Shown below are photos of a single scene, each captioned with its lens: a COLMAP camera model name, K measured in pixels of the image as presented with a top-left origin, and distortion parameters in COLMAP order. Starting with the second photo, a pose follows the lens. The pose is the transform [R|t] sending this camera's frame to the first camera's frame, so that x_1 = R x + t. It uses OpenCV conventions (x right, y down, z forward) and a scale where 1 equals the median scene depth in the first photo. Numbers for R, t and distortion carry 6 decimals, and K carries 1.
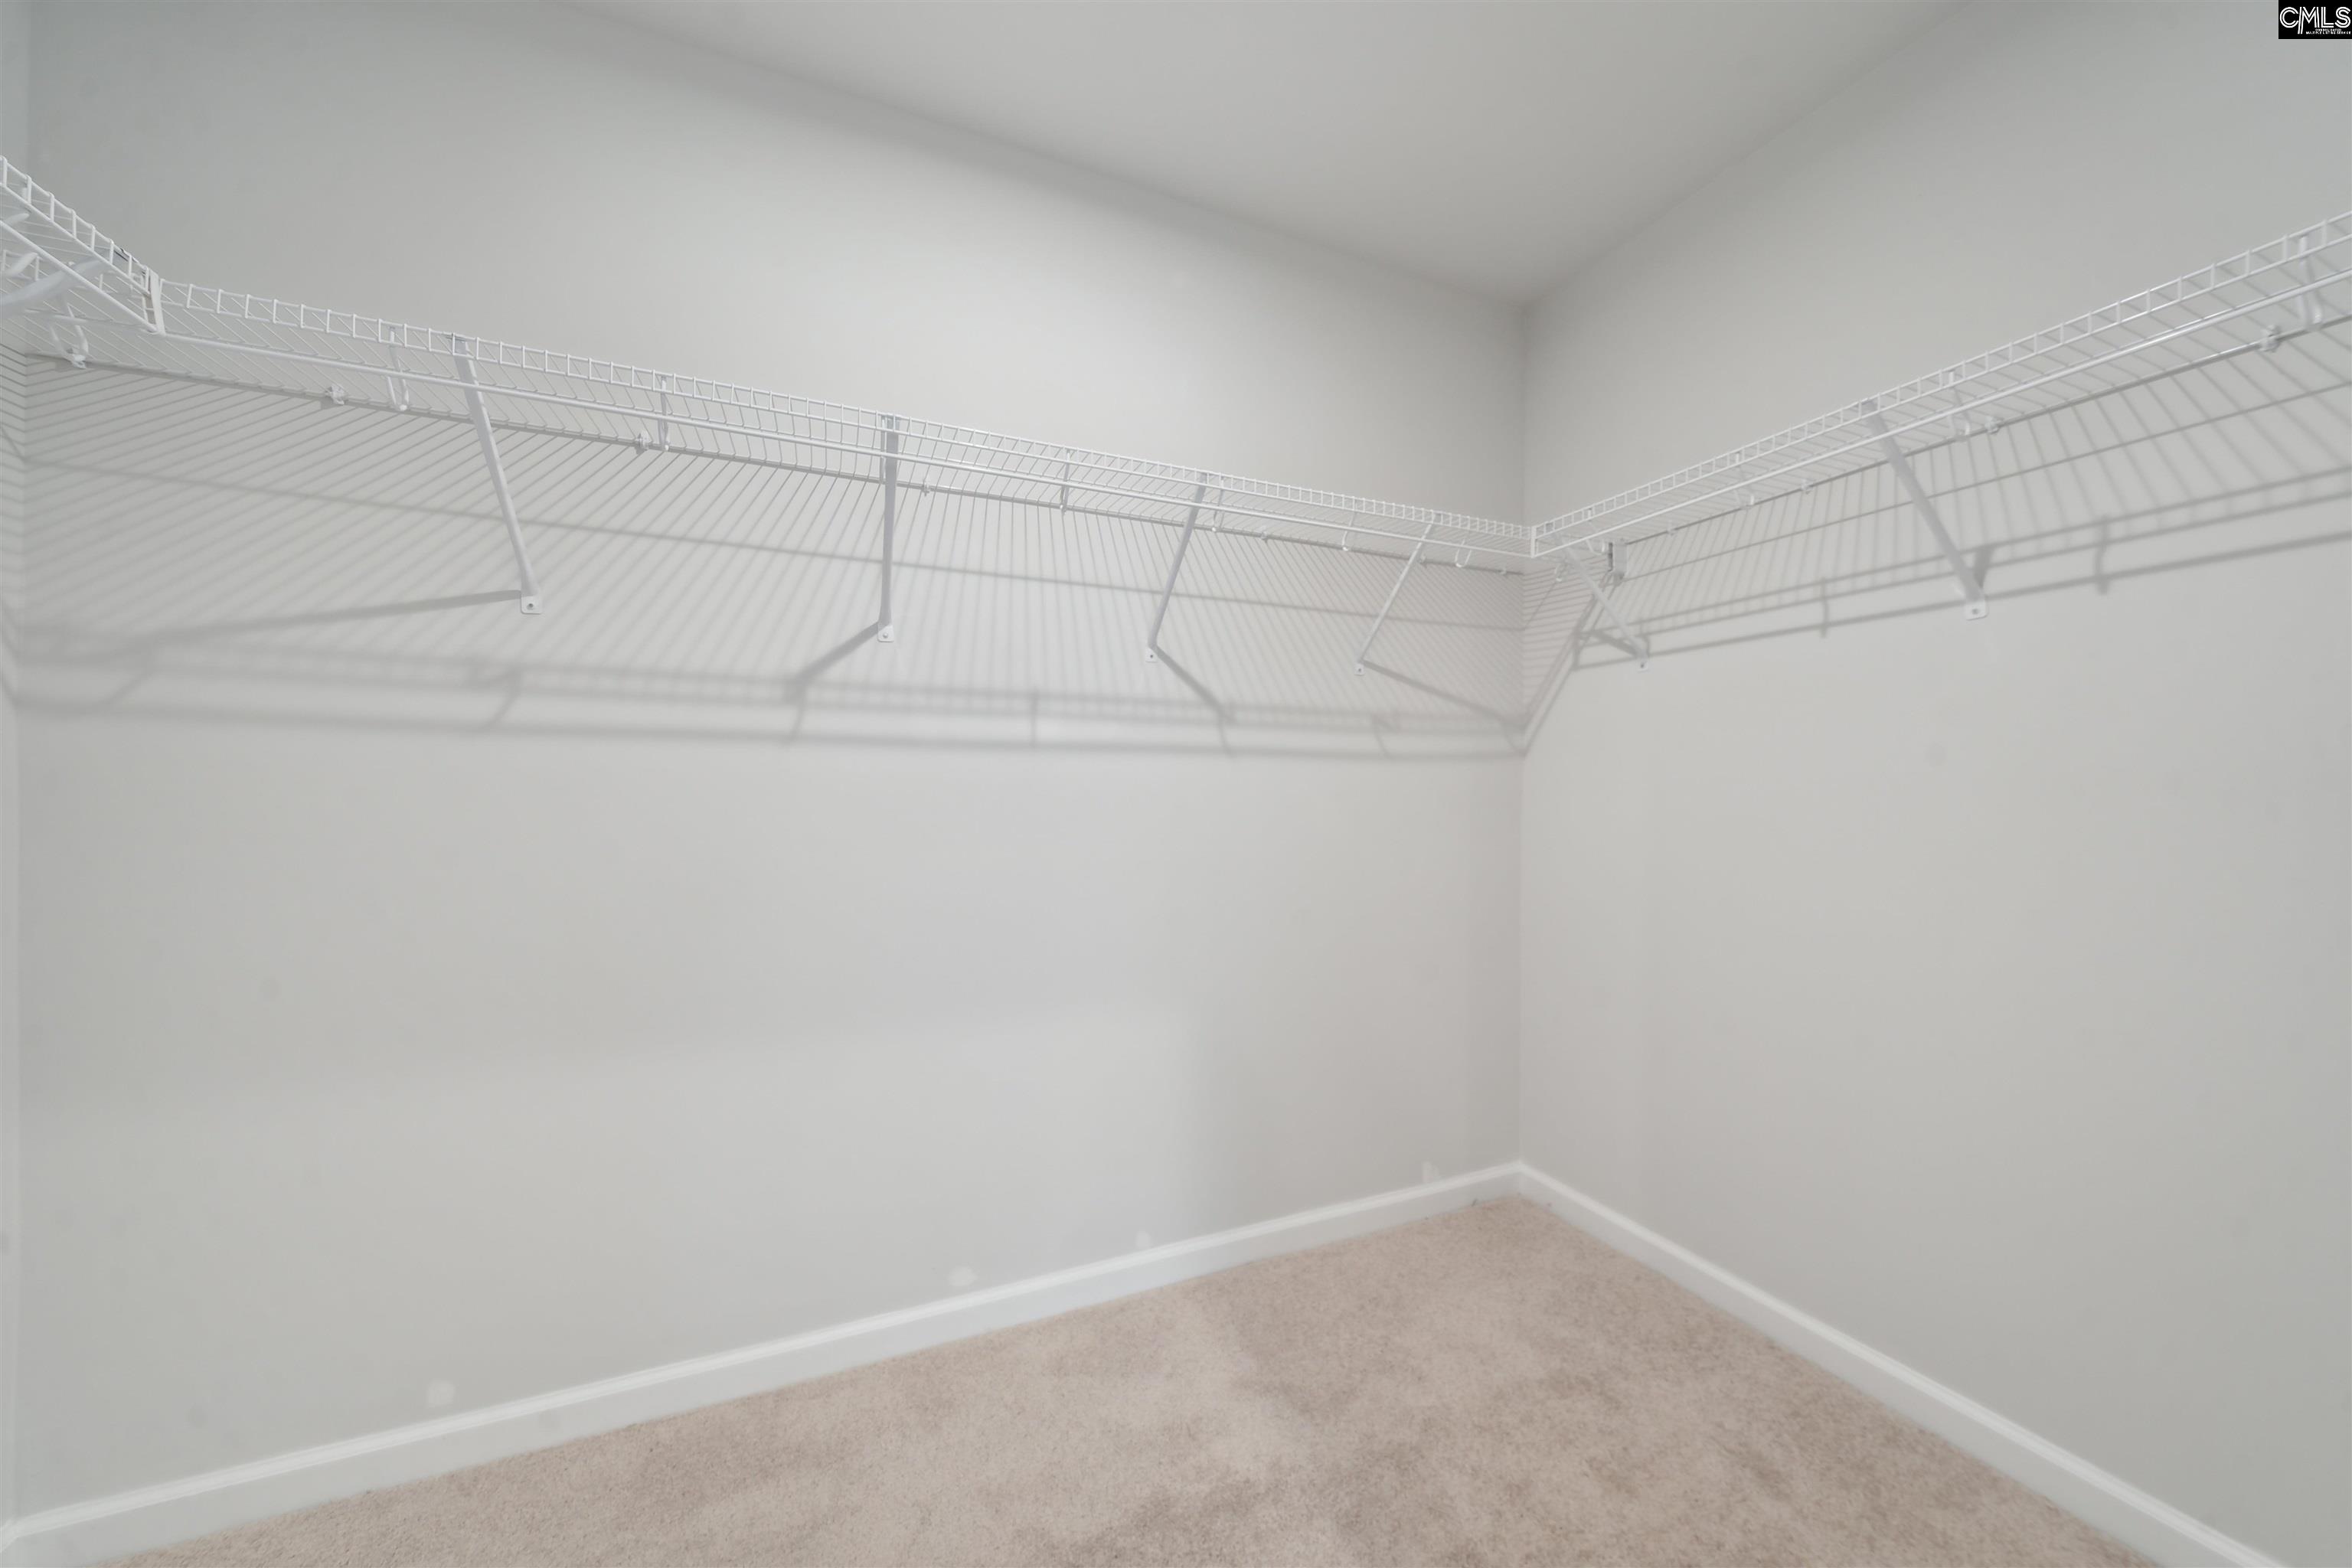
lens RADIAL K [[827.9, 0, 1183.3], [0, 827.9, 789.2], [0, 0, 1]] dist [-0.005788, 0.000361]
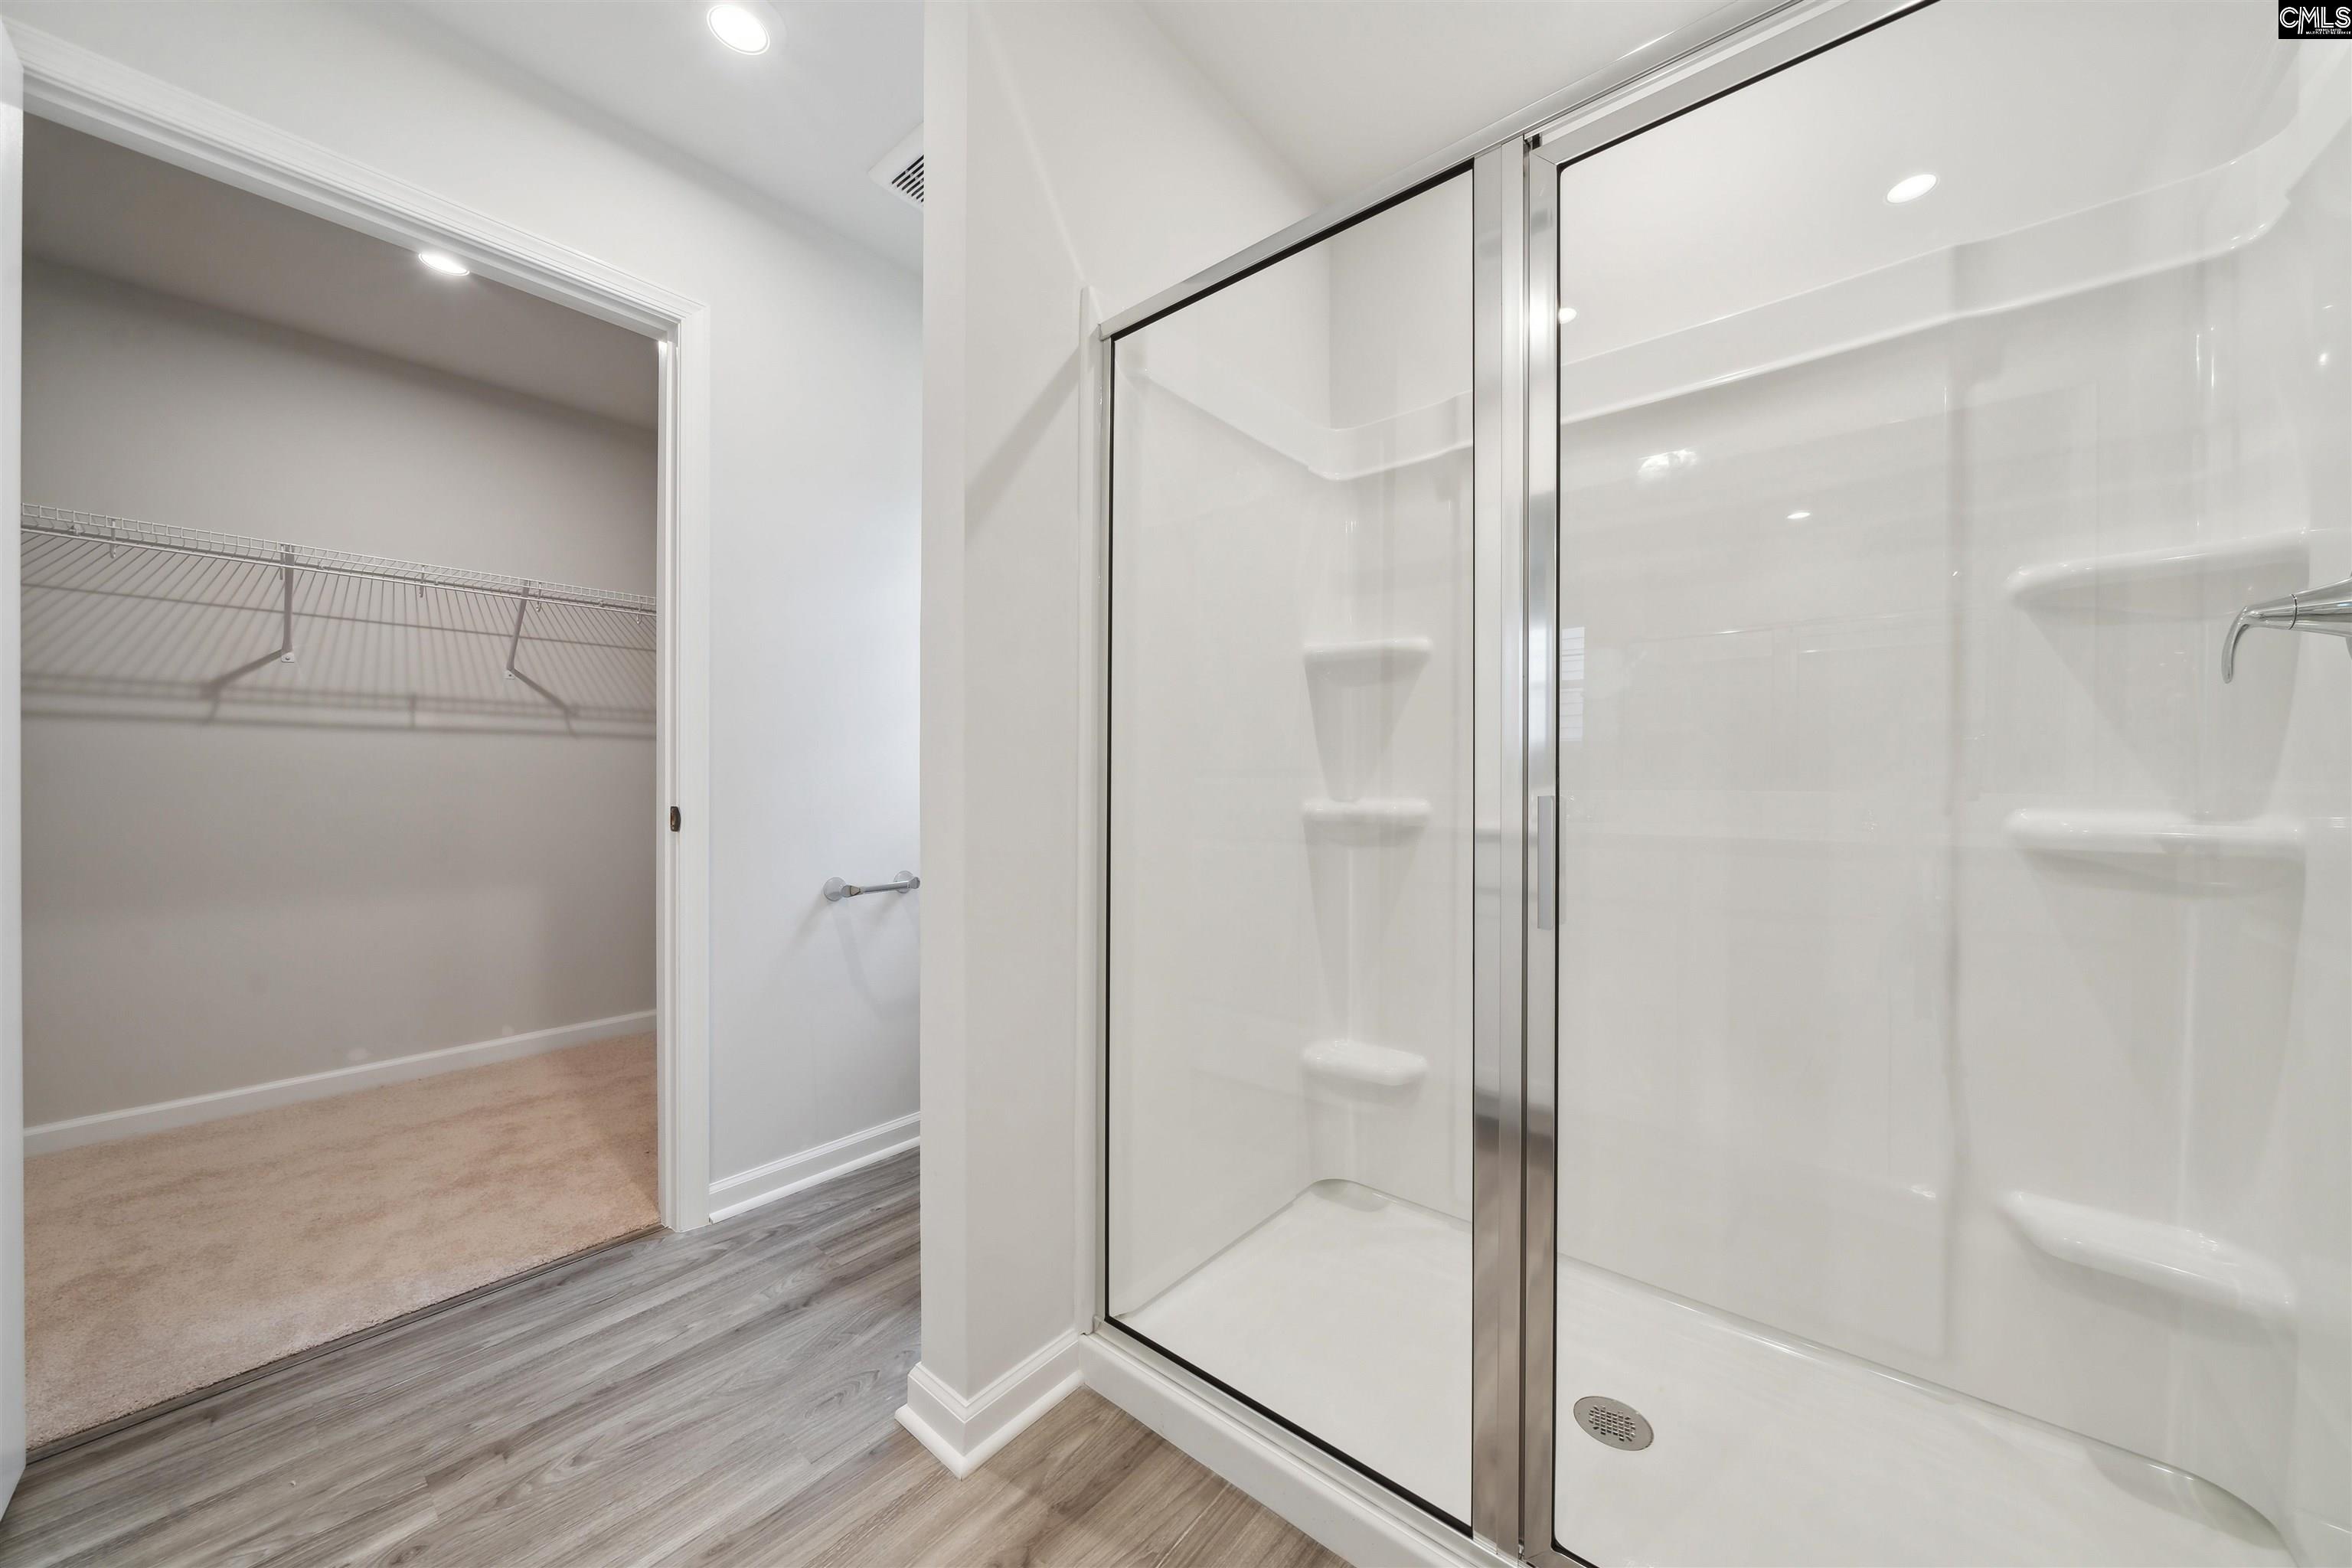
lens RADIAL K [[827.9, 0, 1165.8], [0, 827.9, 784.6], [0, 0, 1]] dist [-0.005788, 0.000361]
pose [[0.895845, -0.006448, 0.444319, 0.423492], [0.000058, 0.999896, 0.014395, 0.033957], [-0.444366, -0.012870, 0.895753, -1.105417]]
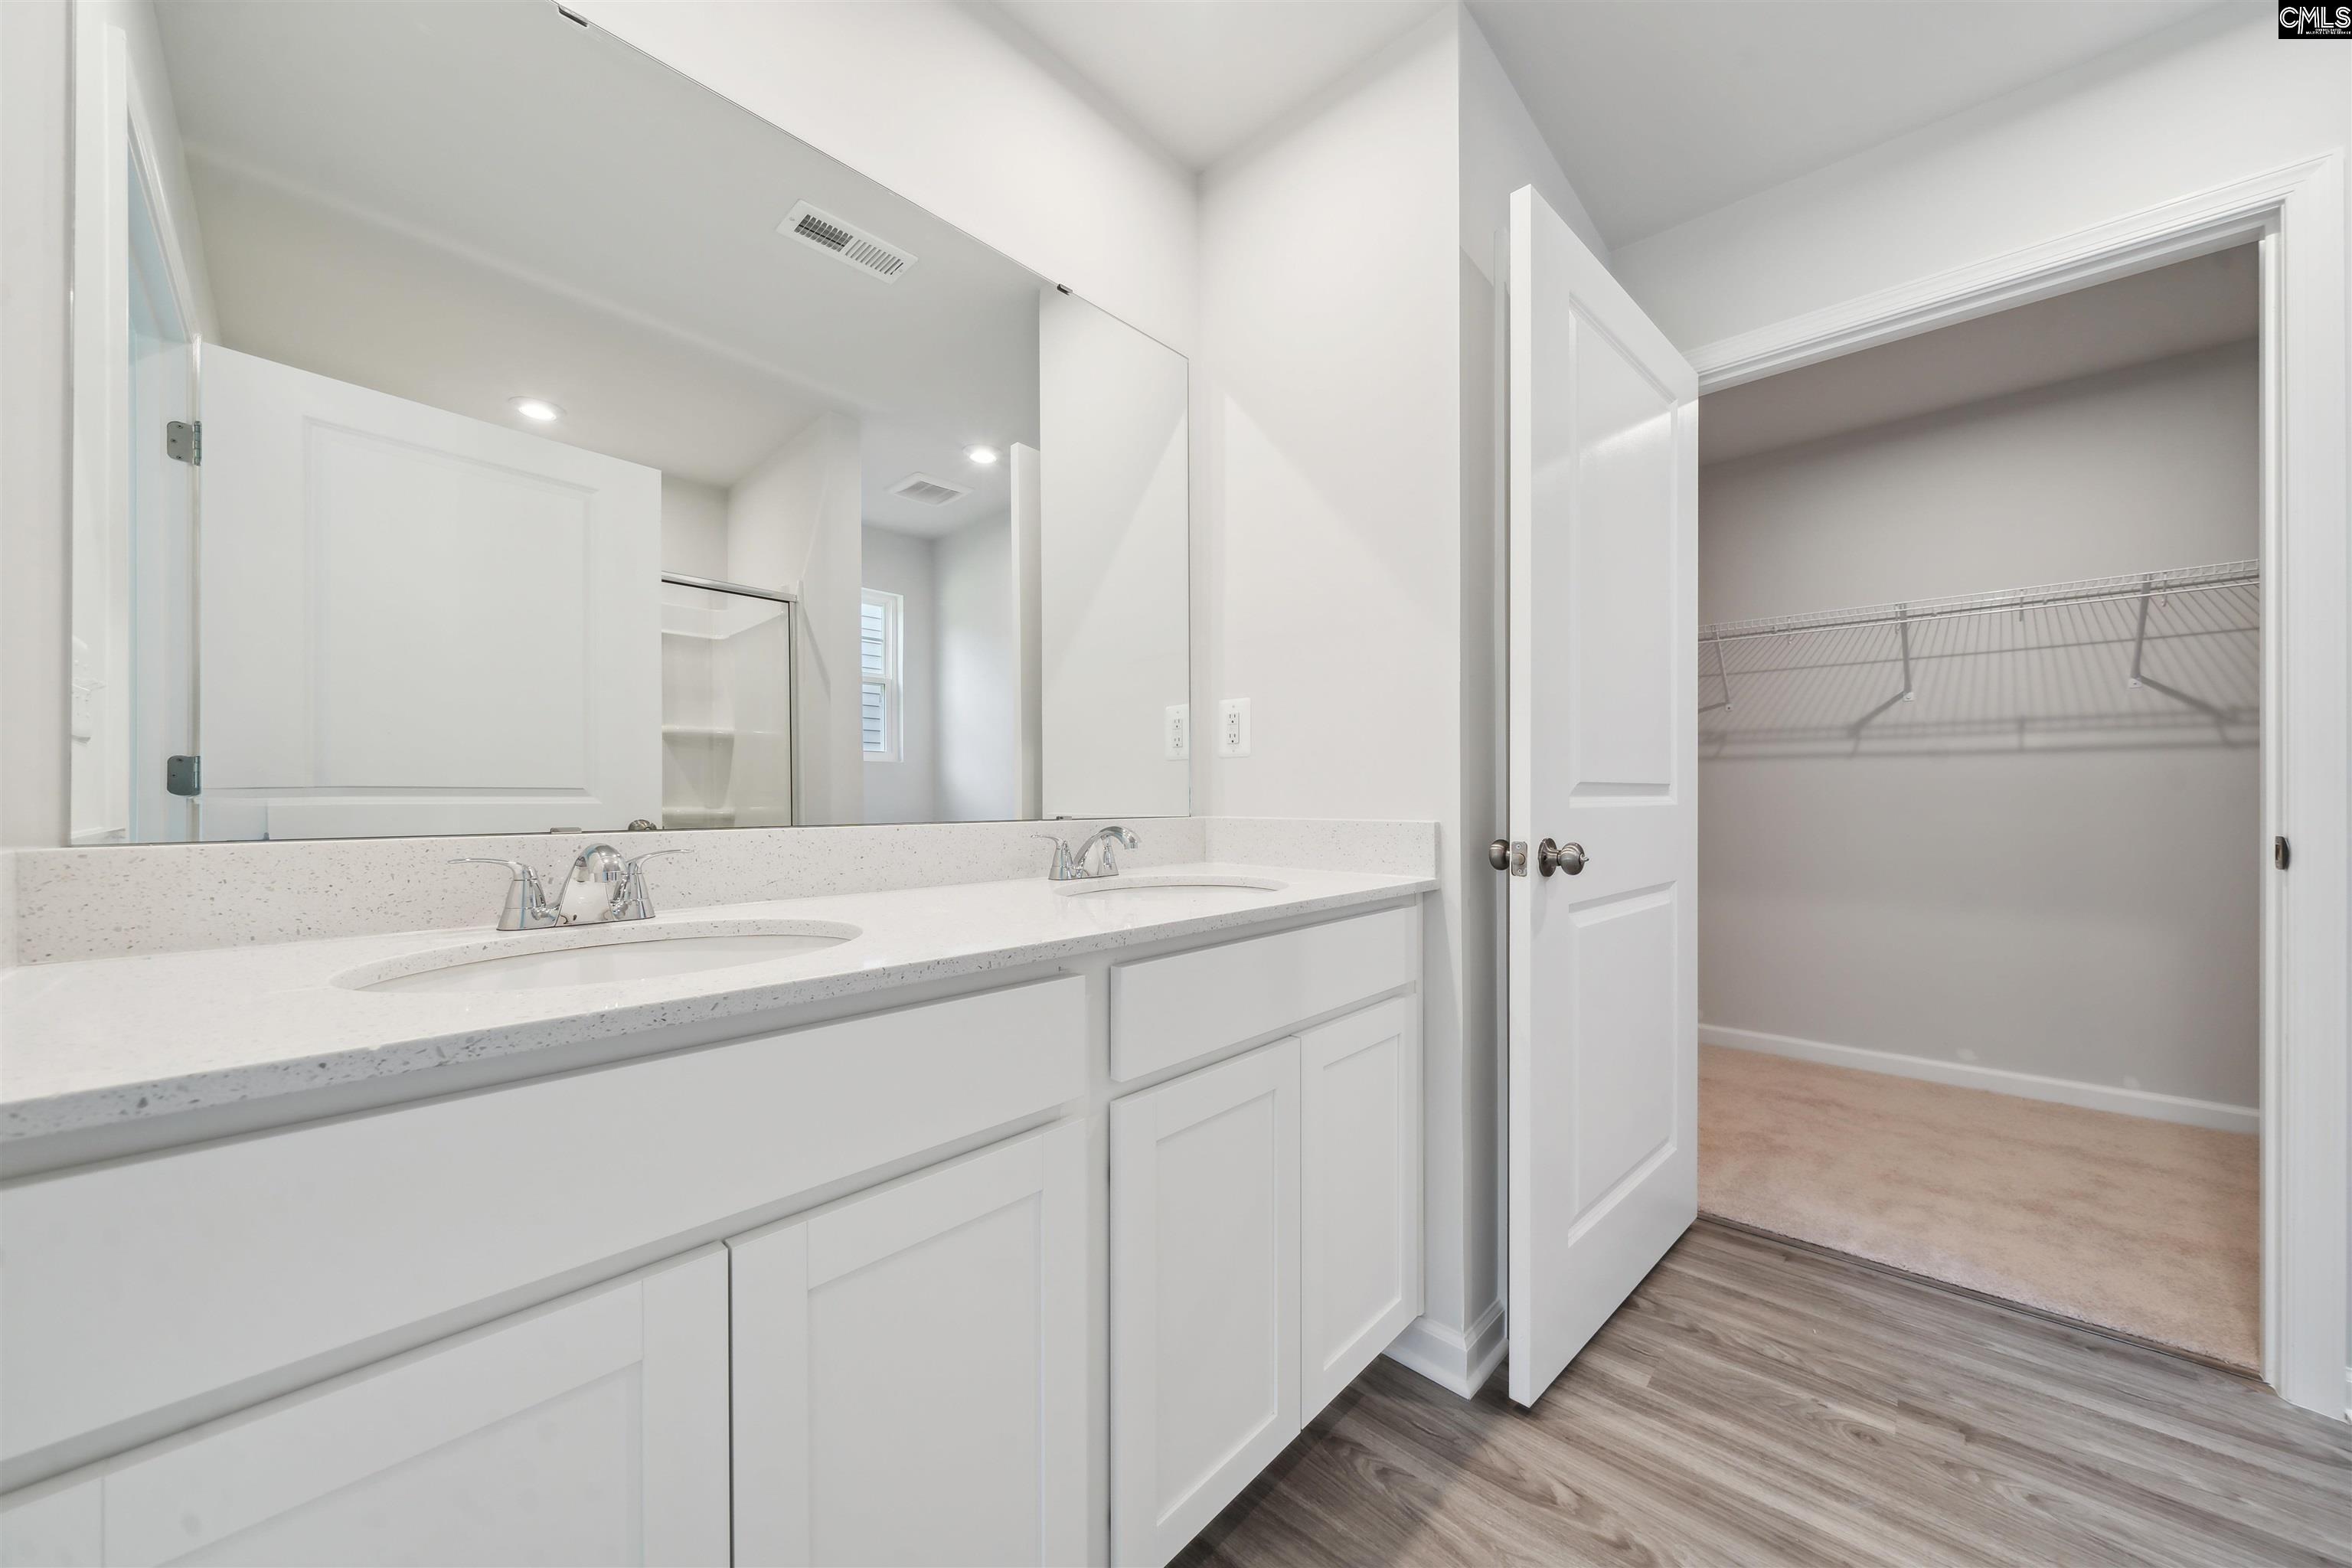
lens RADIAL K [[827.9, 0, 1195.7], [0, 827.9, 796.2], [0, 0, 1]] dist [-0.005788, 0.000361]
pose [[0.420744, -0.008079, -0.907143, 0.613051], [0.009157, 0.999947, -0.004659, 0.030888], [0.907133, -0.006346, 0.420796, -1.179192]]
